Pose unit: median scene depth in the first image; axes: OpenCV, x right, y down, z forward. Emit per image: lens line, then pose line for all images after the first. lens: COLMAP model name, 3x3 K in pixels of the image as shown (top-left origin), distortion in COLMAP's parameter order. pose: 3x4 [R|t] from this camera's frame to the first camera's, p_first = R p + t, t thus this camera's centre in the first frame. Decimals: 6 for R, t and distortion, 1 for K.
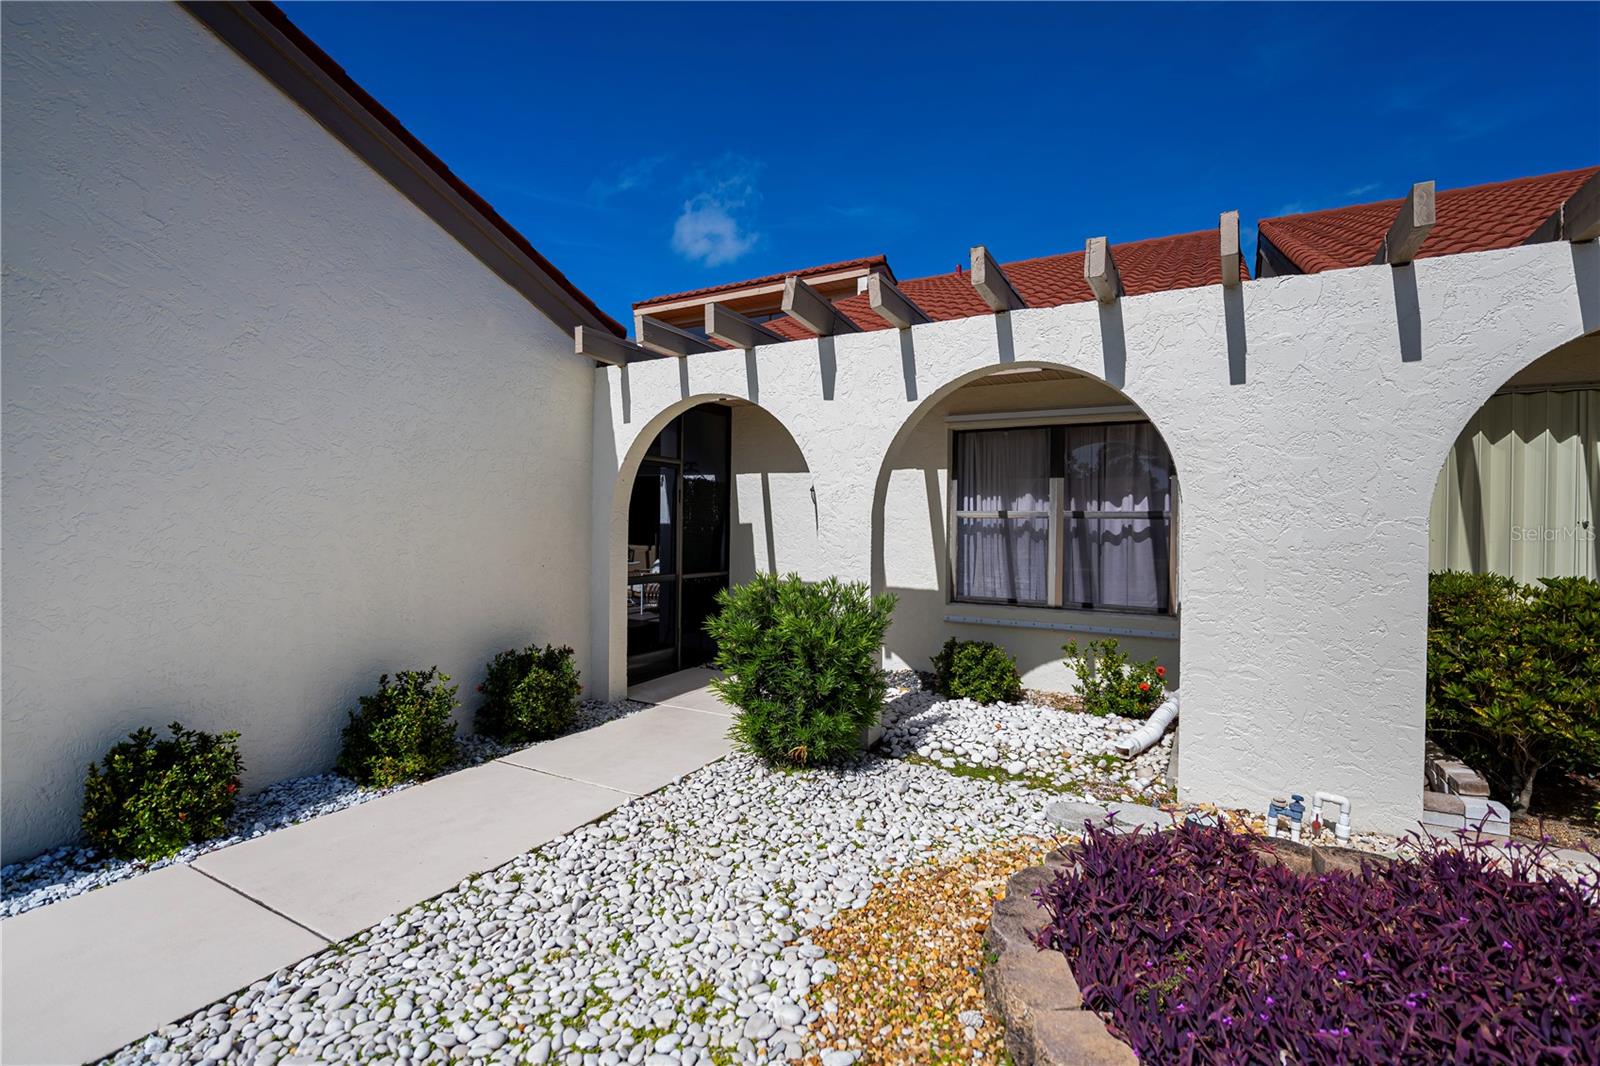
lens RADIAL K [[732.7, 0, 800.0], [0, 732.7, 533.0], [0, 0, 1]] dist [-0.012827, -0.000663]
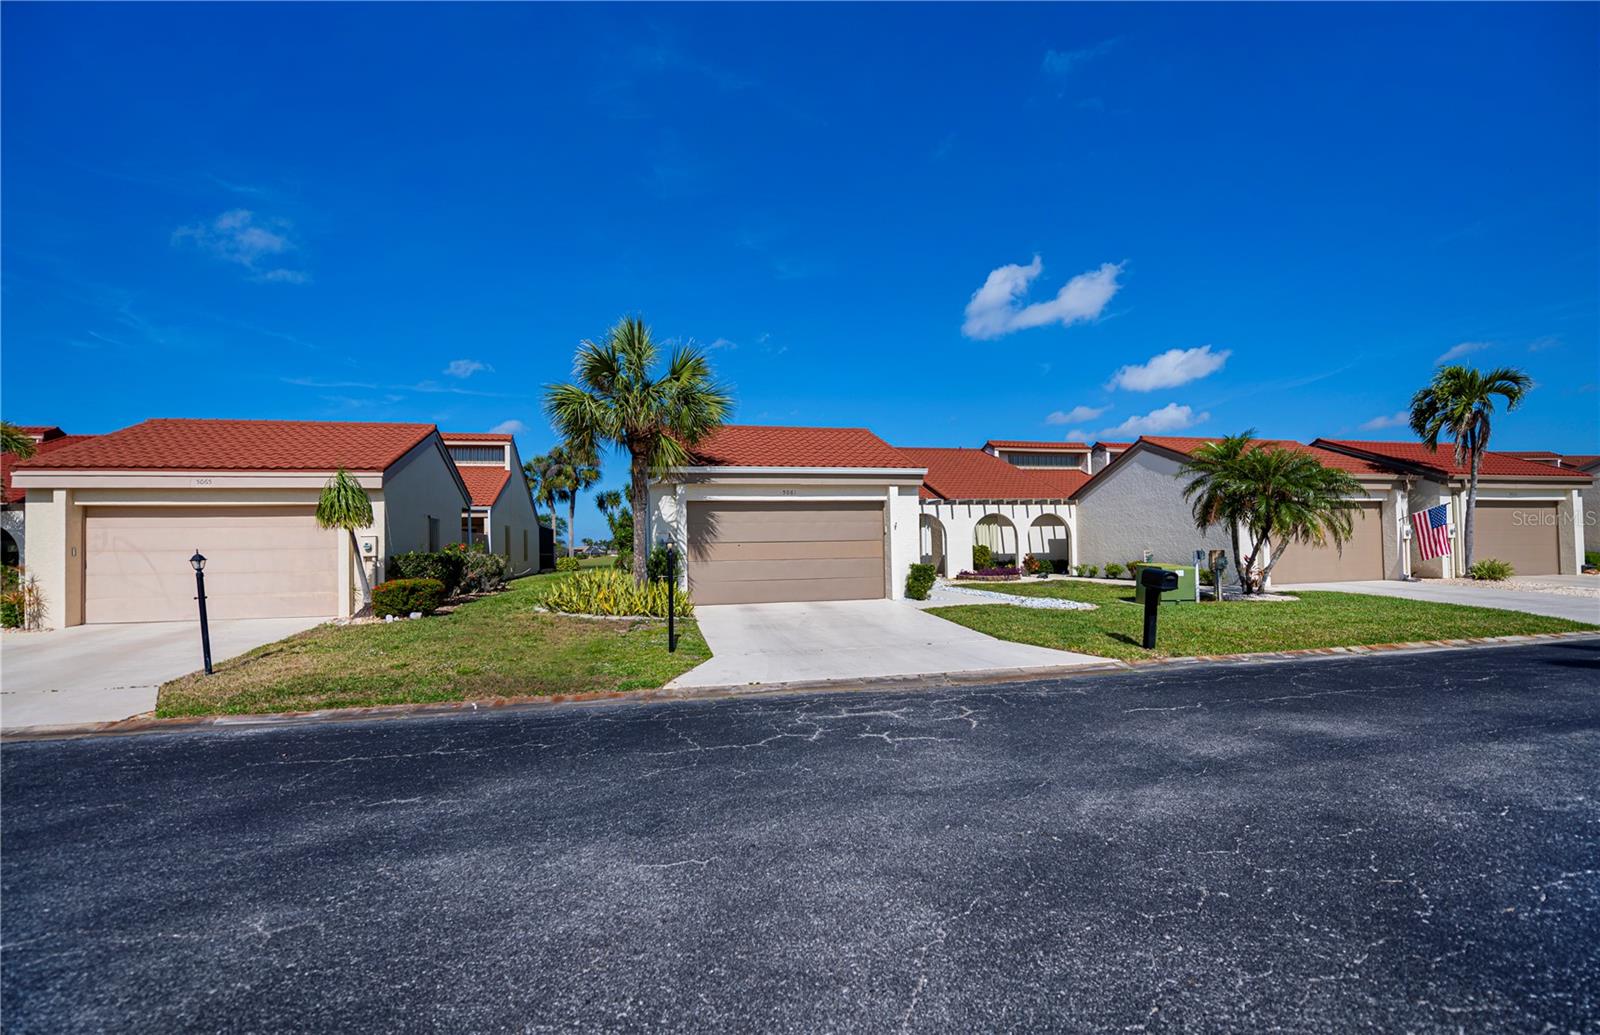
lens RADIAL K [[695.8, 0, 800.0], [0, 695.8, 517.5], [0, 0, 1]] dist [-0.001314, -0.000091]
pose [[0.716345, 0.007223, 0.697708, -3.528500], [0.033677, 0.998423, -0.044912, 0.023731], [-0.696933, 0.055669, 0.714973, -1.908598]]
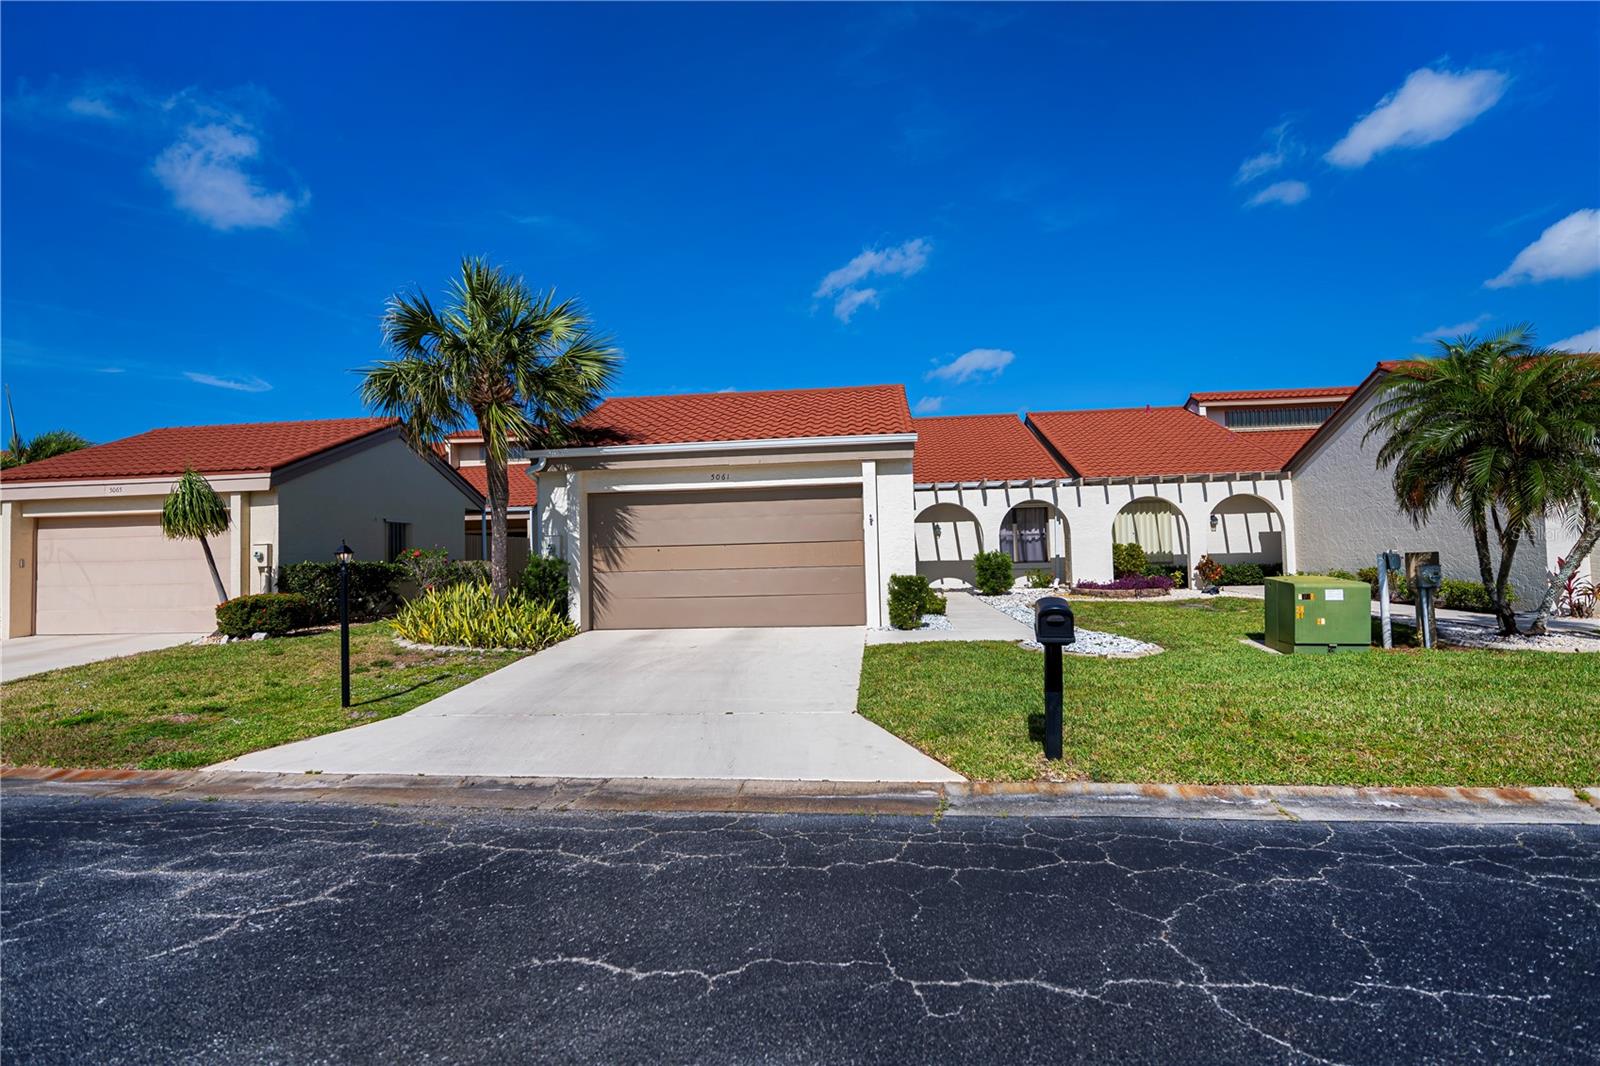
lens RADIAL K [[769.8, 0, 807.2], [0, 769.8, 522.9], [0, 0, 1]] dist [-0.003349, -0.000105]
pose [[0.909671, -0.019475, 0.414873, -2.216145], [0.041328, 0.998187, -0.043760, 0.040008], [-0.413269, 0.056953, 0.908826, -2.031969]]
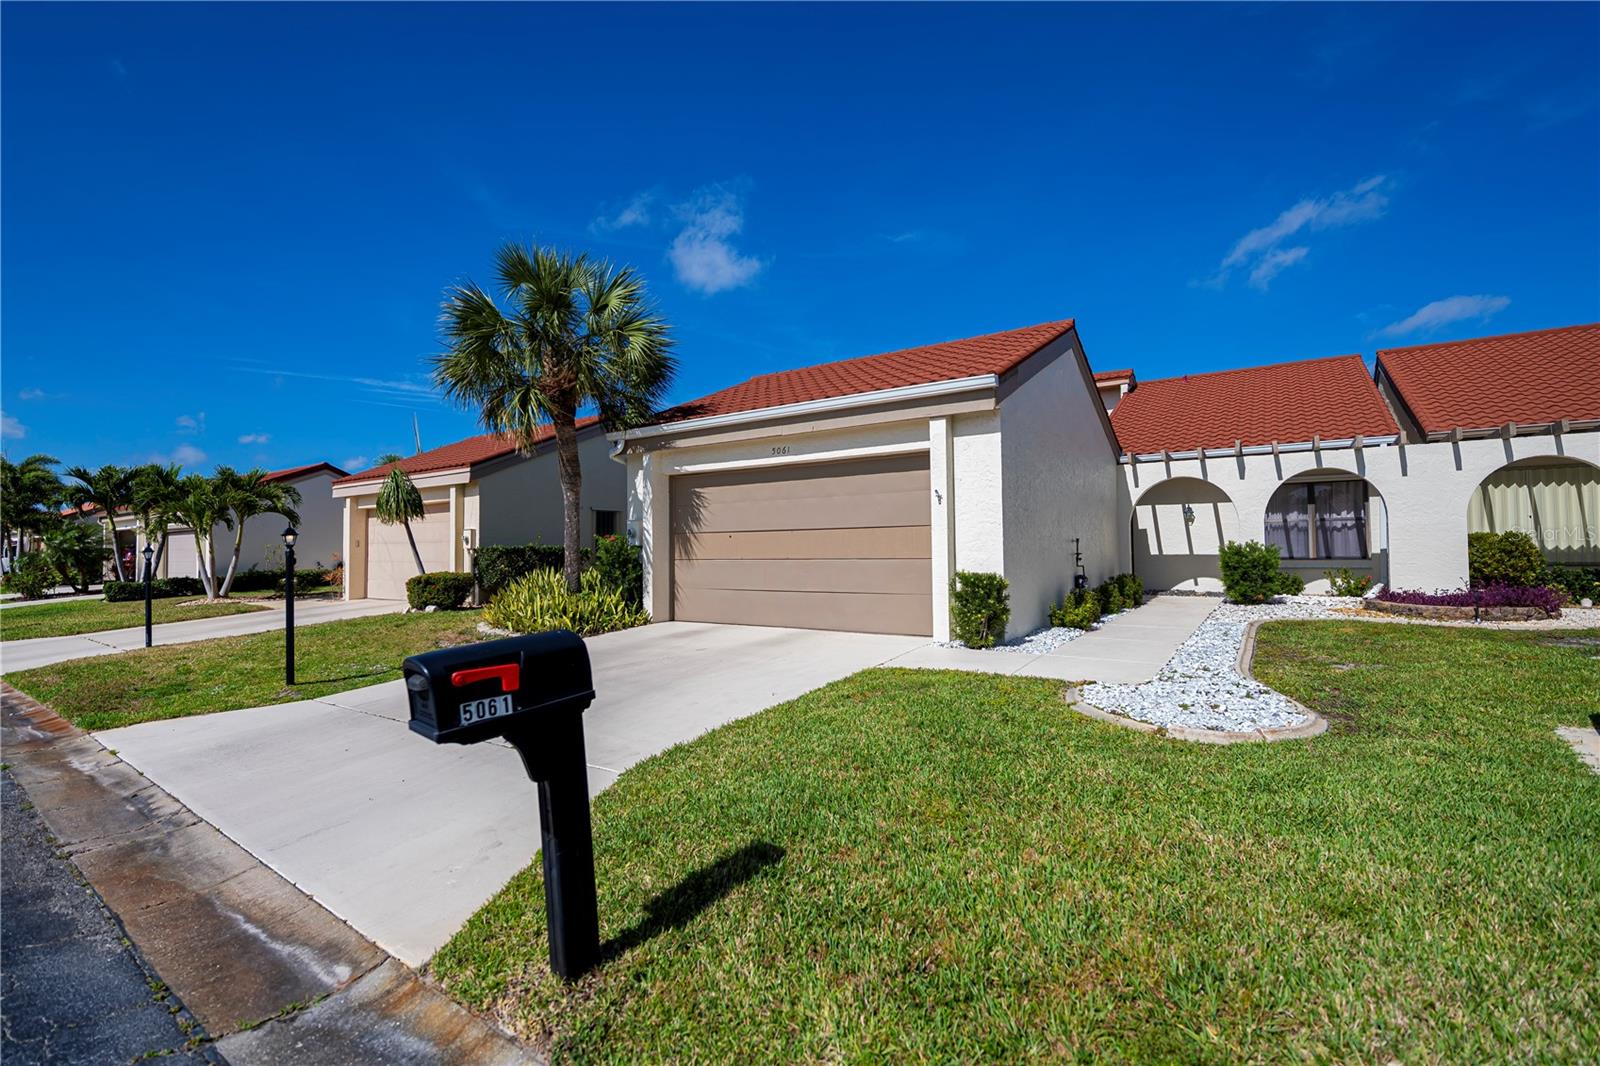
lens RADIAL K [[732.7, 0, 800.0], [0, 732.7, 533.0], [0, 0, 1]] dist [-0.012827, -0.000663]
pose [[0.996803, -0.026119, -0.075504, -1.264740], [0.023625, 0.999151, -0.033747, 0.065199], [0.076322, 0.031856, 0.996574, -1.659558]]
